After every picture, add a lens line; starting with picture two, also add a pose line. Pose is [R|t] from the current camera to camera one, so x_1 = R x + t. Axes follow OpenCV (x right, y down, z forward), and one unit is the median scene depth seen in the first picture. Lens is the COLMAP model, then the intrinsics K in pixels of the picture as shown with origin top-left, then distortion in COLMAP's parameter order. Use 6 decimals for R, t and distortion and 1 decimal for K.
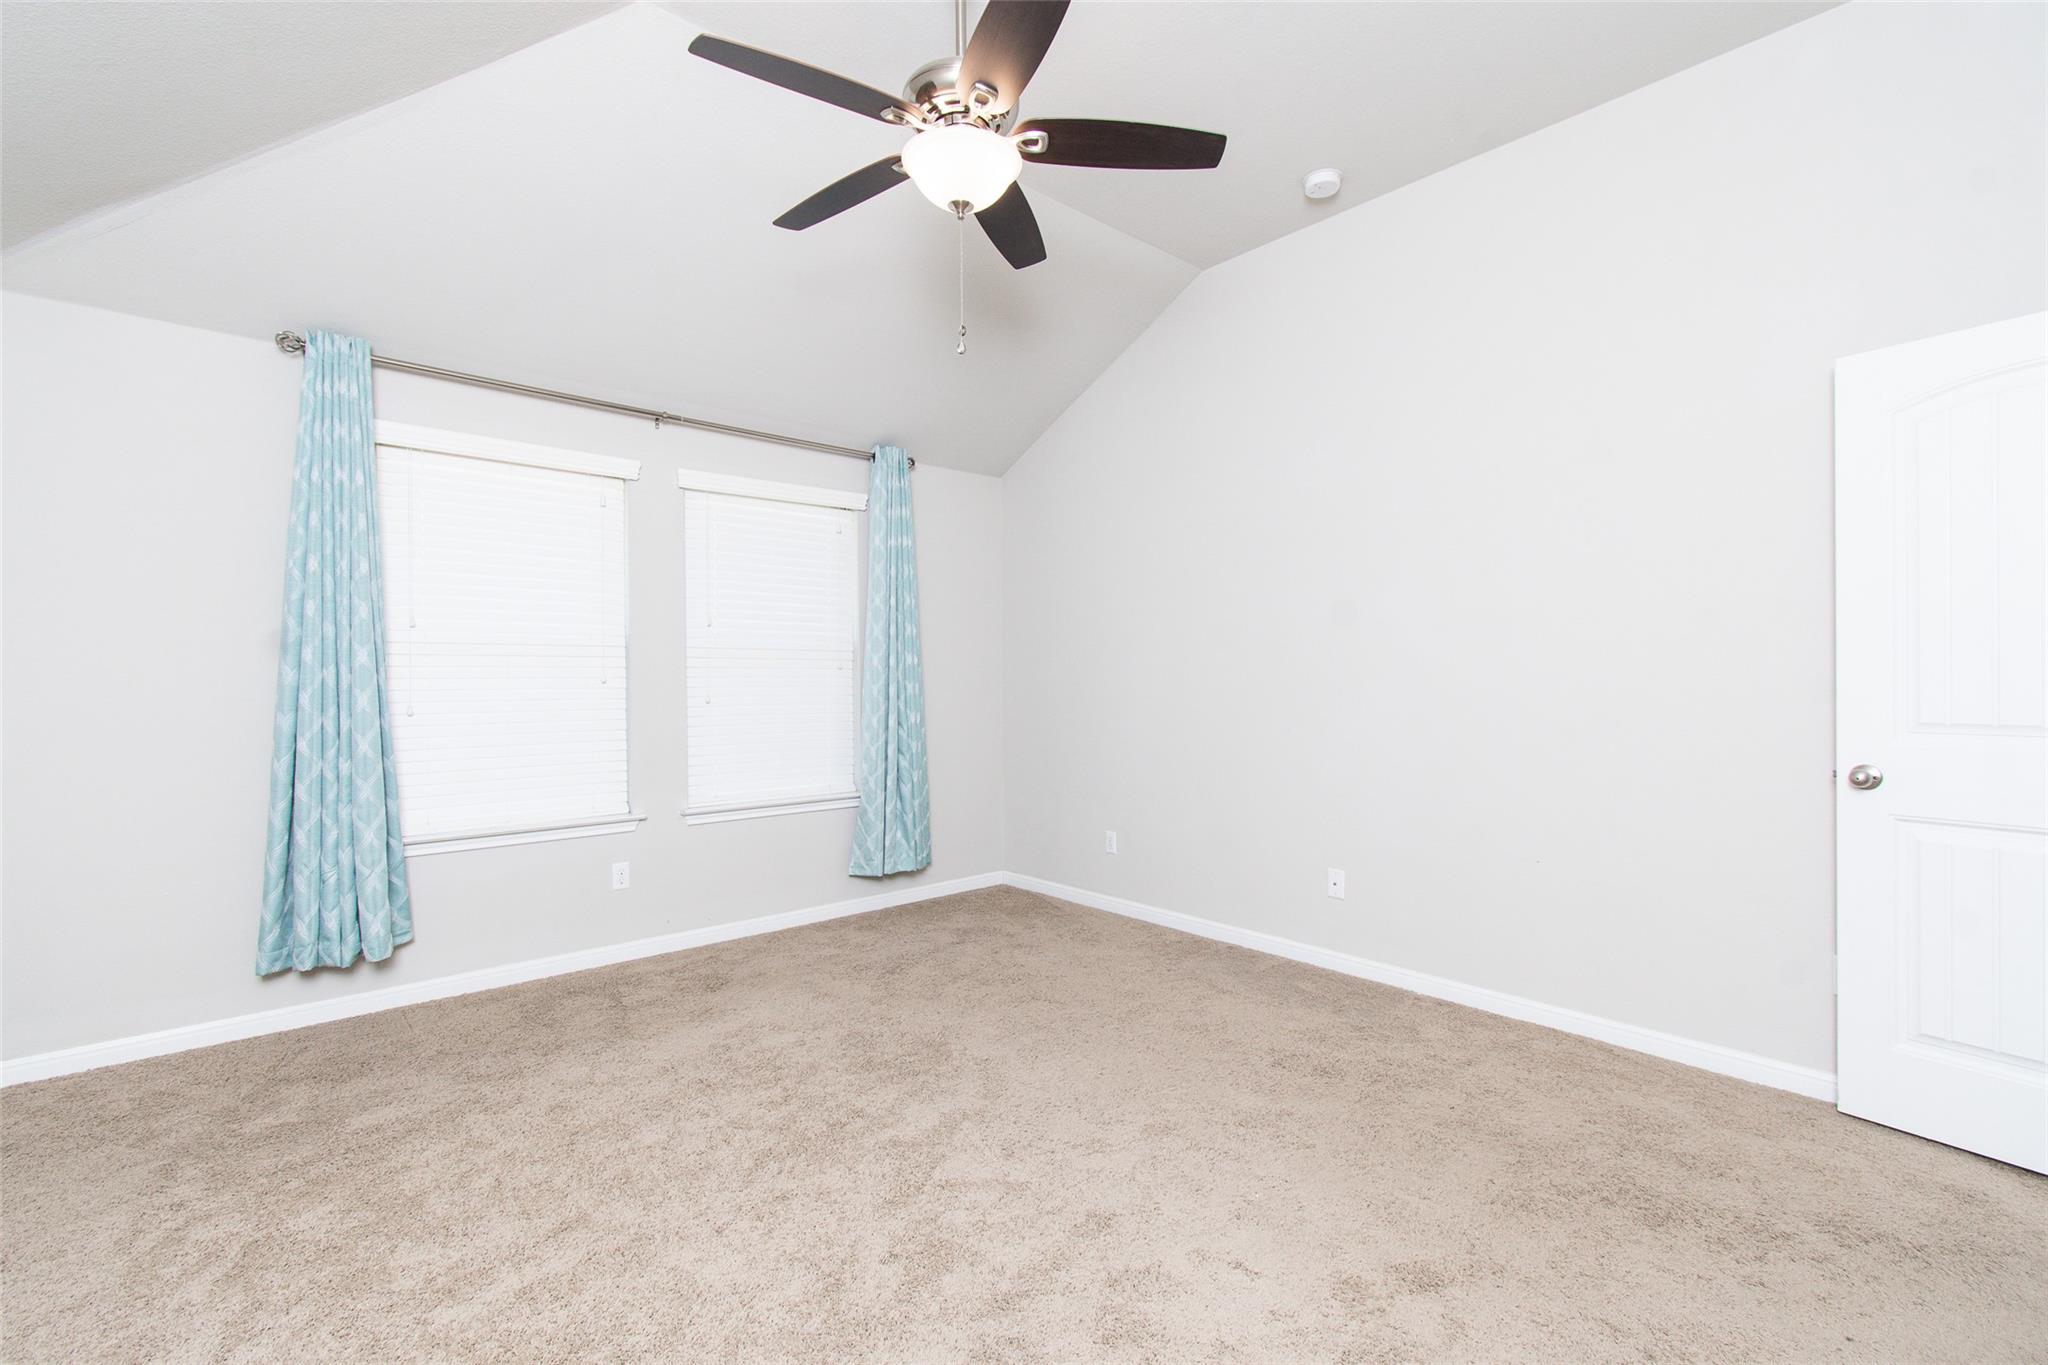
lens RADIAL K [[893.0, 0, 1020.7], [0, 893.0, 684.0], [0, 0, 1]] dist [0.003489, 0.000714]
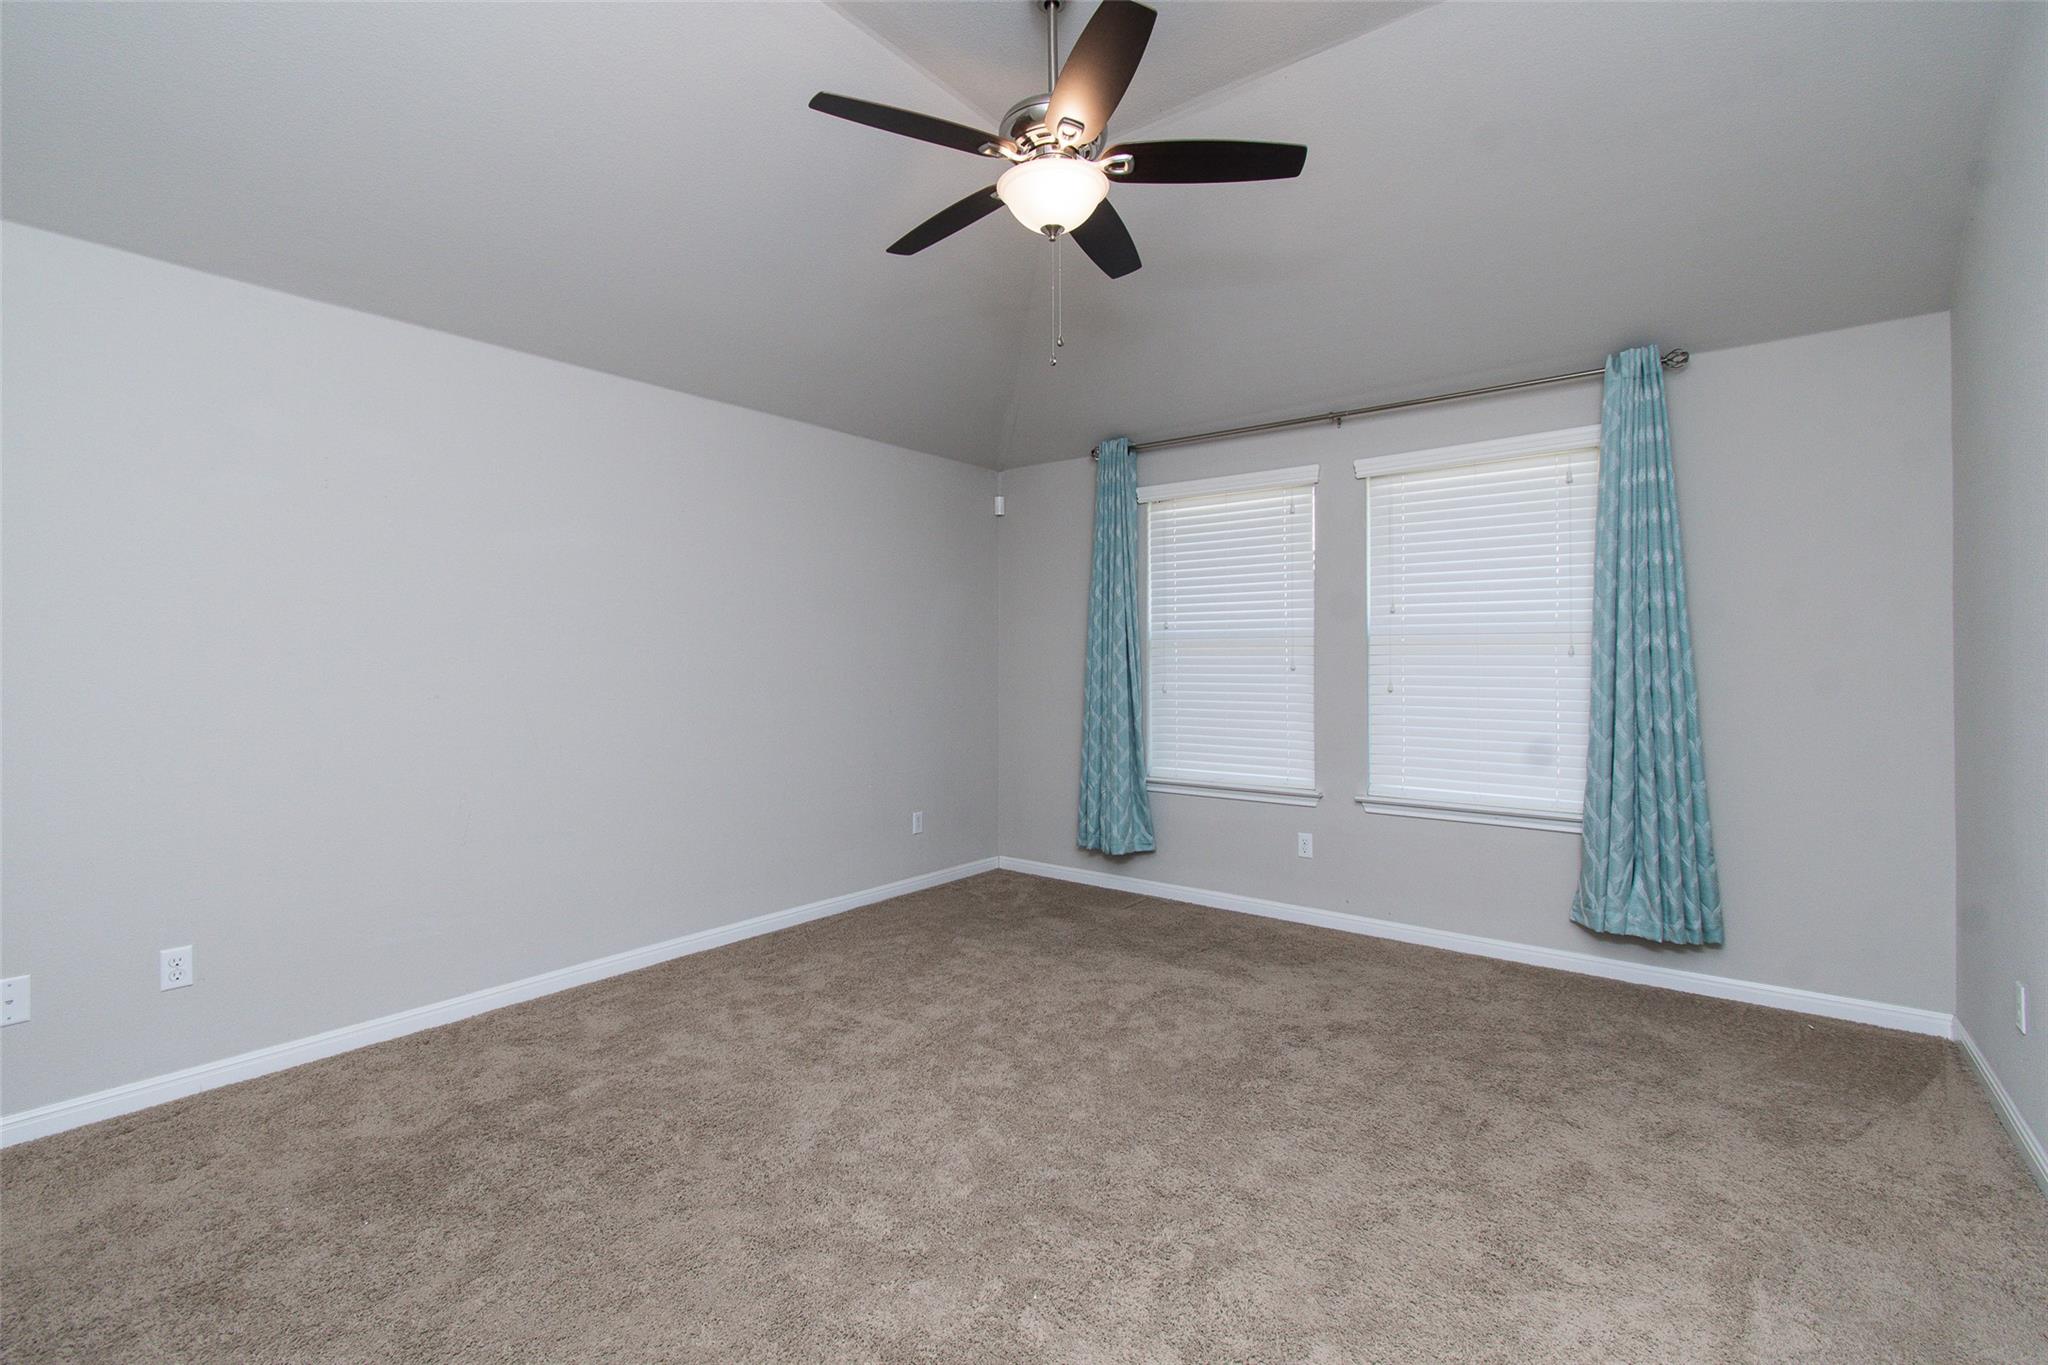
lens RADIAL K [[893.0, 0, 1008.8], [0, 893.0, 665.7], [0, 0, 1]] dist [0.003489, 0.000714]
pose [[0.197132, 0.004303, -0.980368, 0.532961], [-0.012635, 0.999918, 0.001848, -0.003505], [0.980296, 0.012023, 0.197170, 0.407670]]
